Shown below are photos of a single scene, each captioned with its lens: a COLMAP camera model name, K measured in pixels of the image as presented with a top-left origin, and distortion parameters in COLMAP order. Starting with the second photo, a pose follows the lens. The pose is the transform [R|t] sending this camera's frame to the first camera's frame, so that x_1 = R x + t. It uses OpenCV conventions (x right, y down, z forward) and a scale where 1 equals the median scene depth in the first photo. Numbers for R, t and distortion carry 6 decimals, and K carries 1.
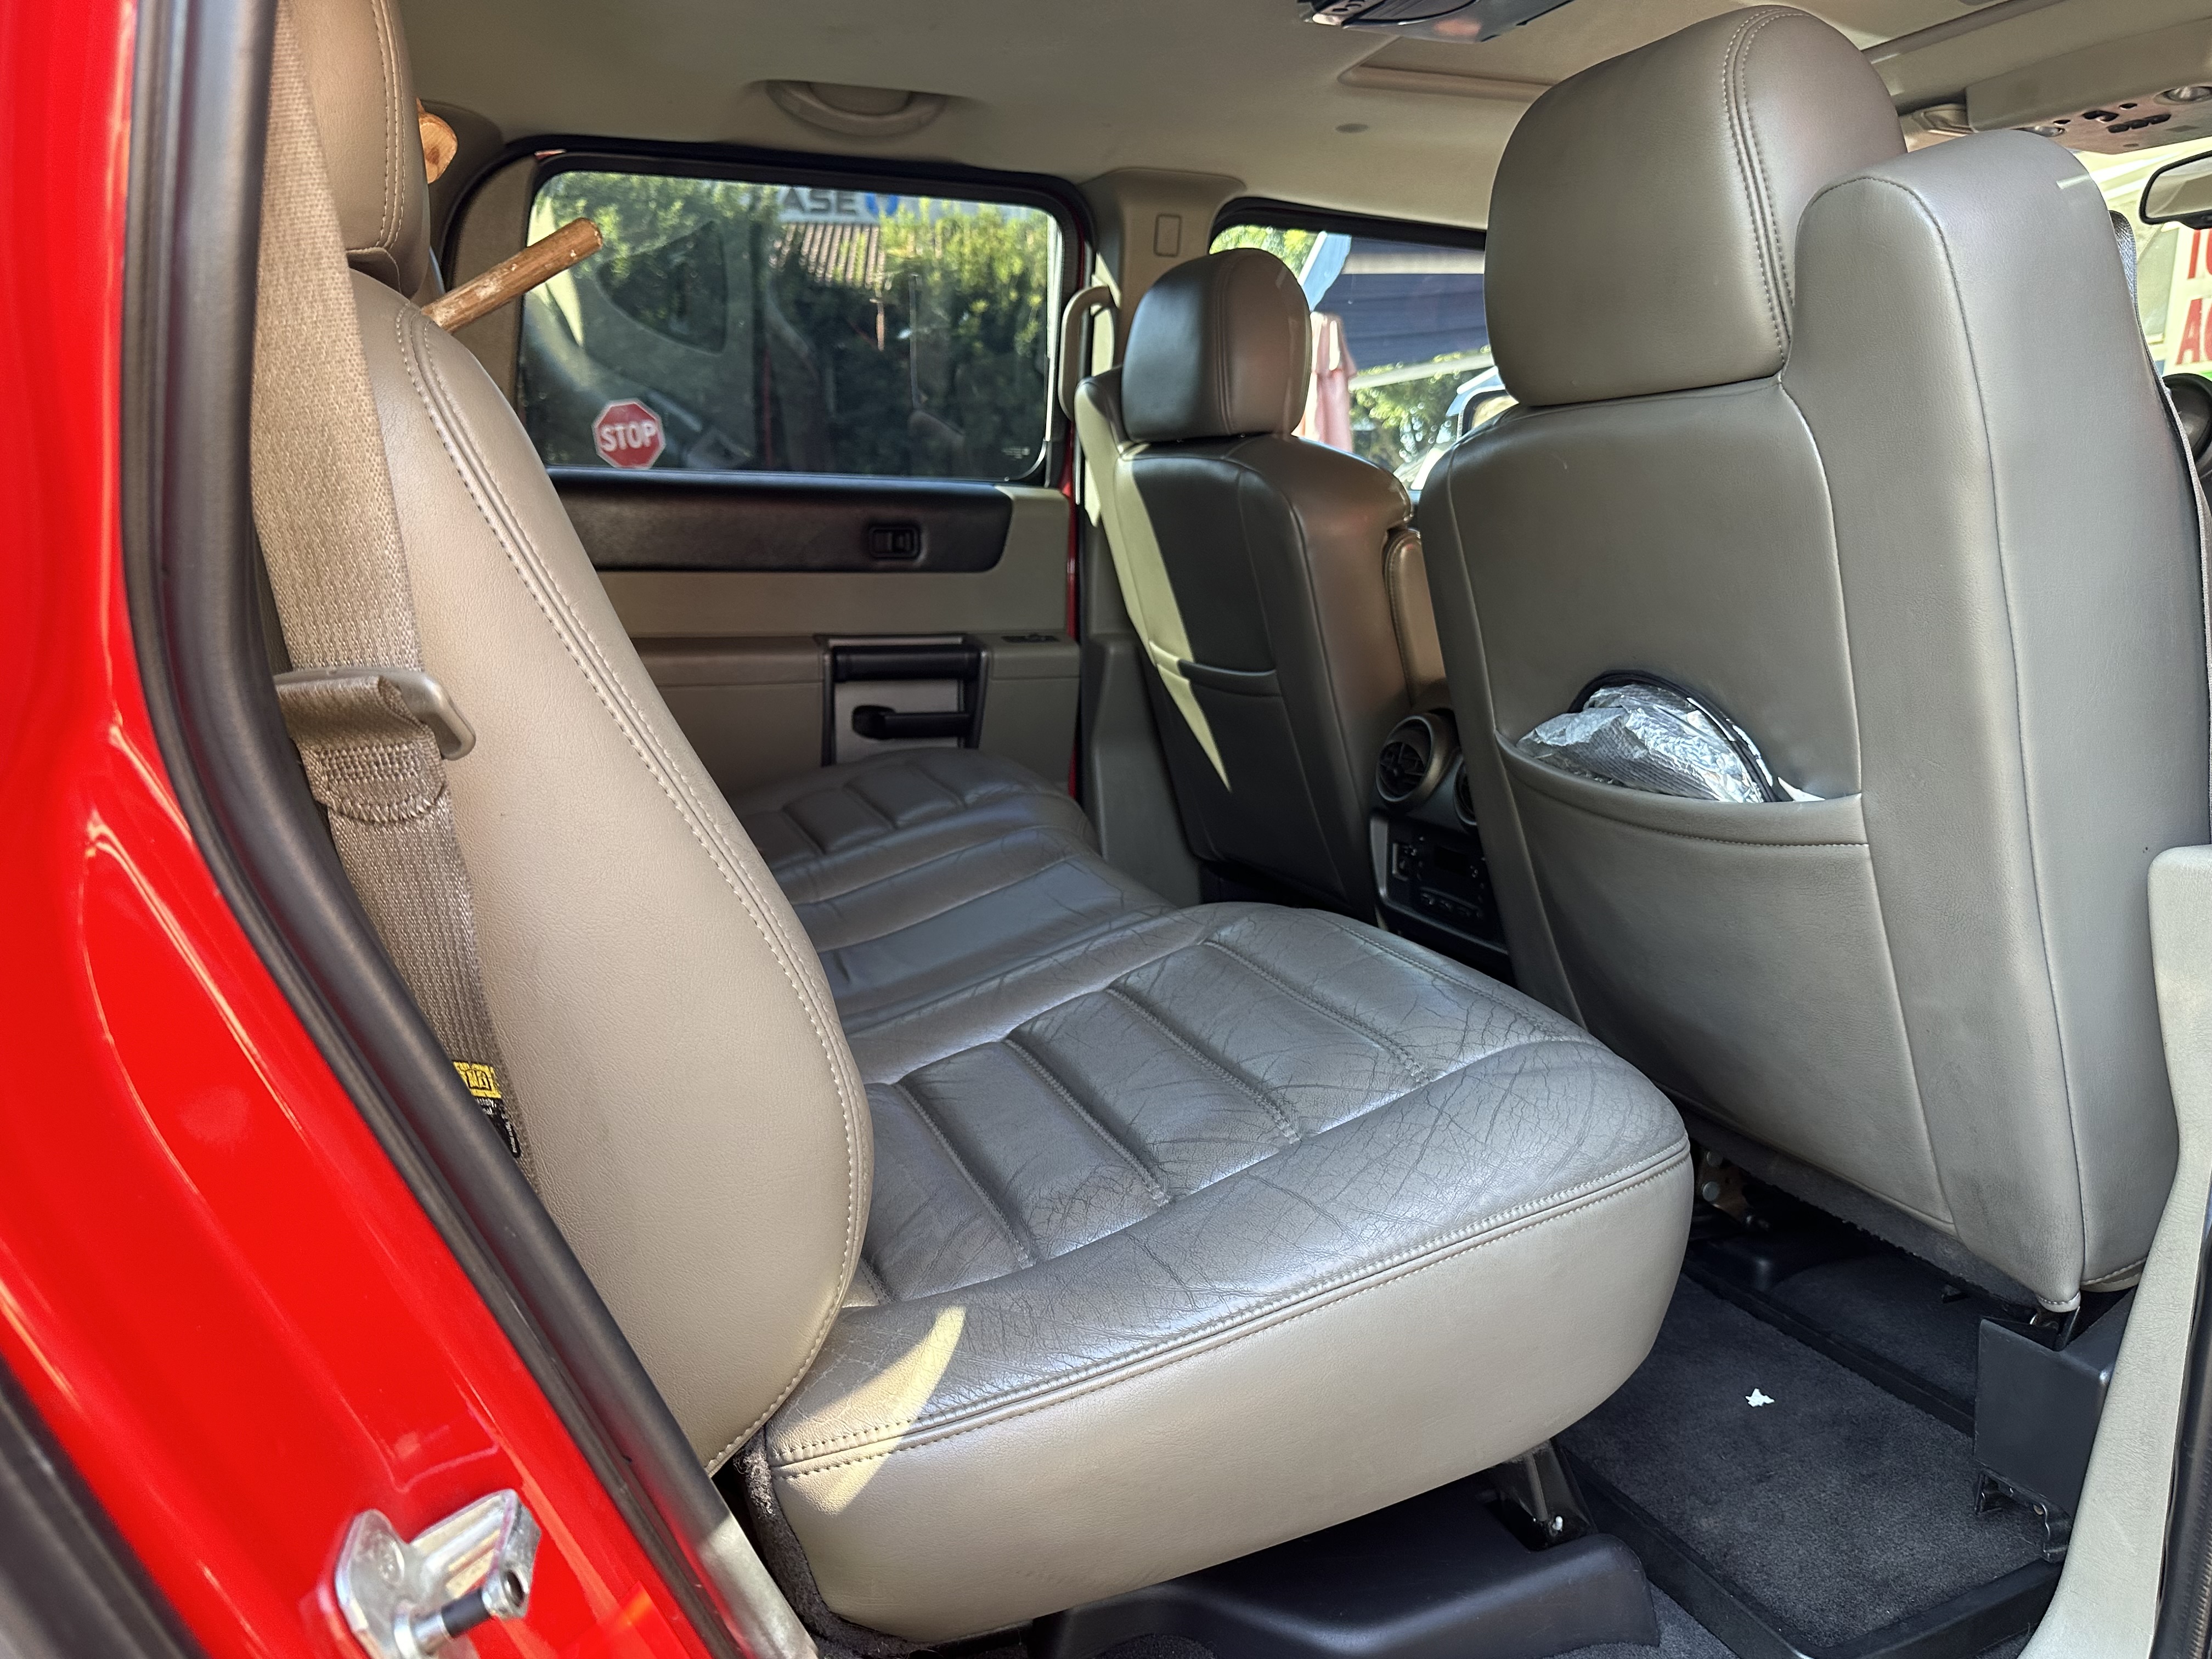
lens RADIAL K [[1626.9, 0, 1108.6], [0, 1626.9, 850.1], [0, 0, 1]] dist [0.013131, 0.004623]
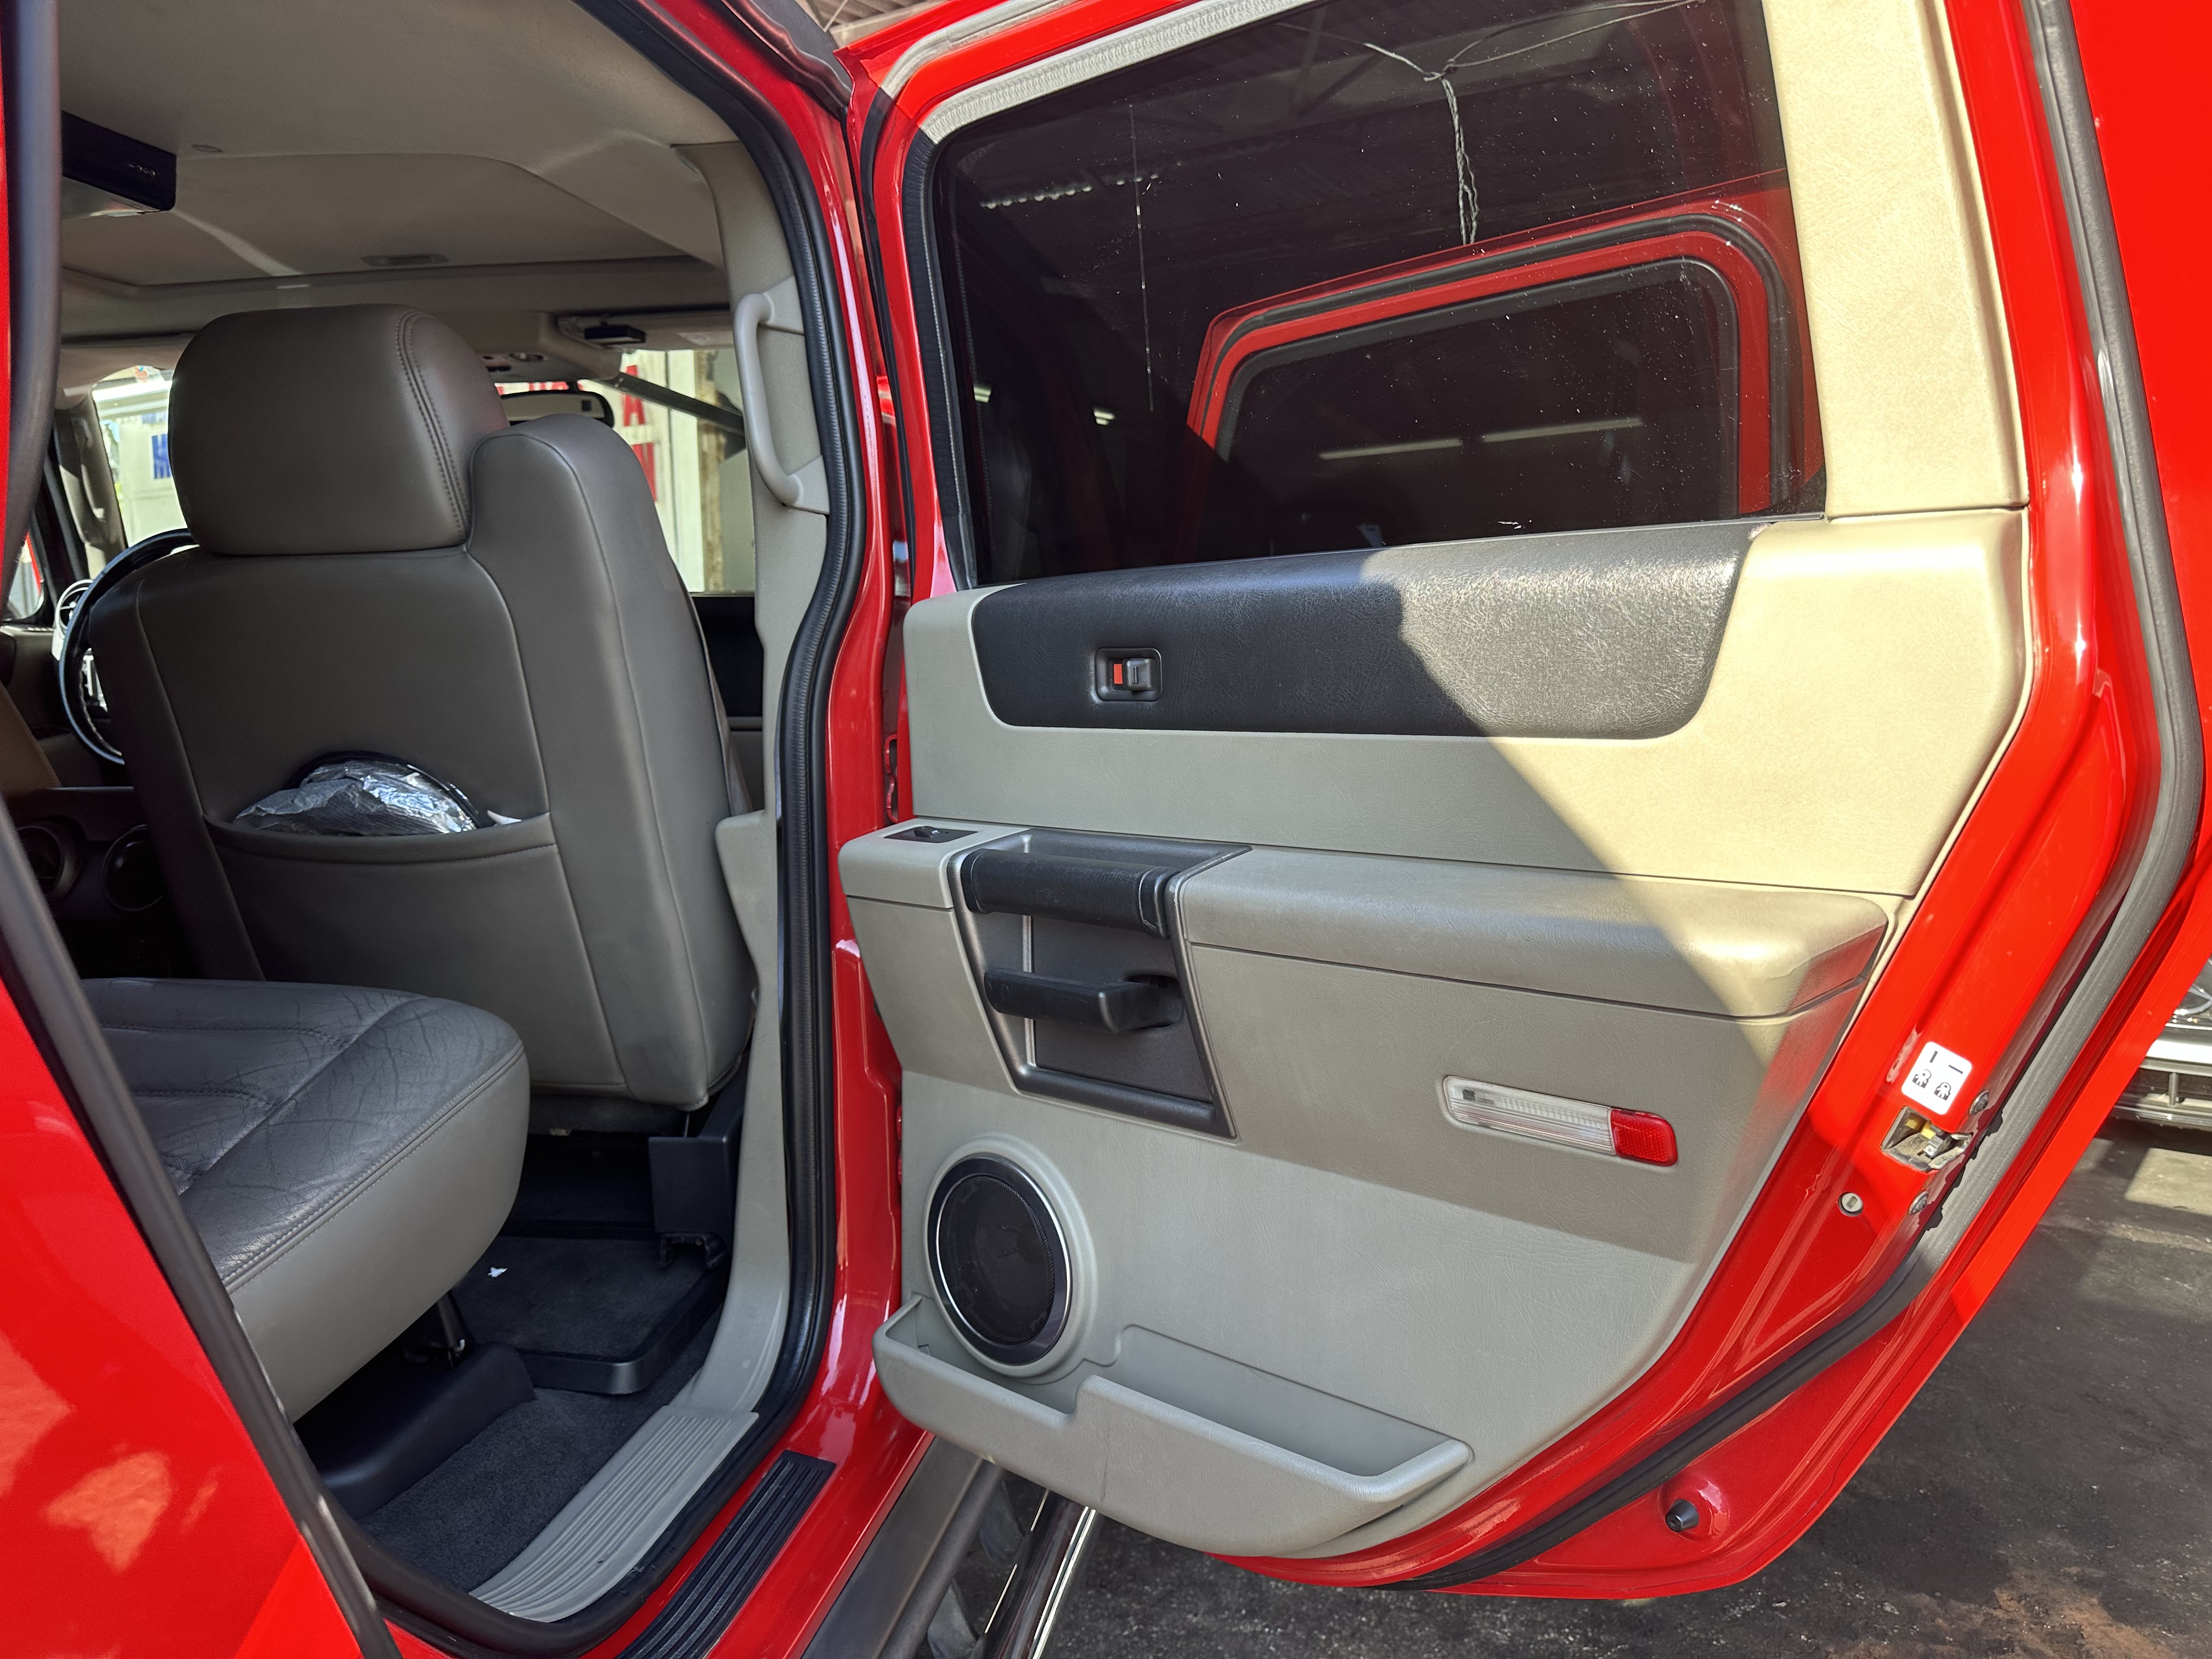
lens RADIAL K [[1557.7, 0, 1107.8], [0, 1557.7, 825.4], [0, 0, 1]] dist [0.055076, -0.047979]
pose [[0.539840, -0.108013, 0.834809, -0.475382], [0.178317, 0.983900, 0.011993, 0.052046], [-0.822664, 0.142387, 0.550409, -0.249774]]
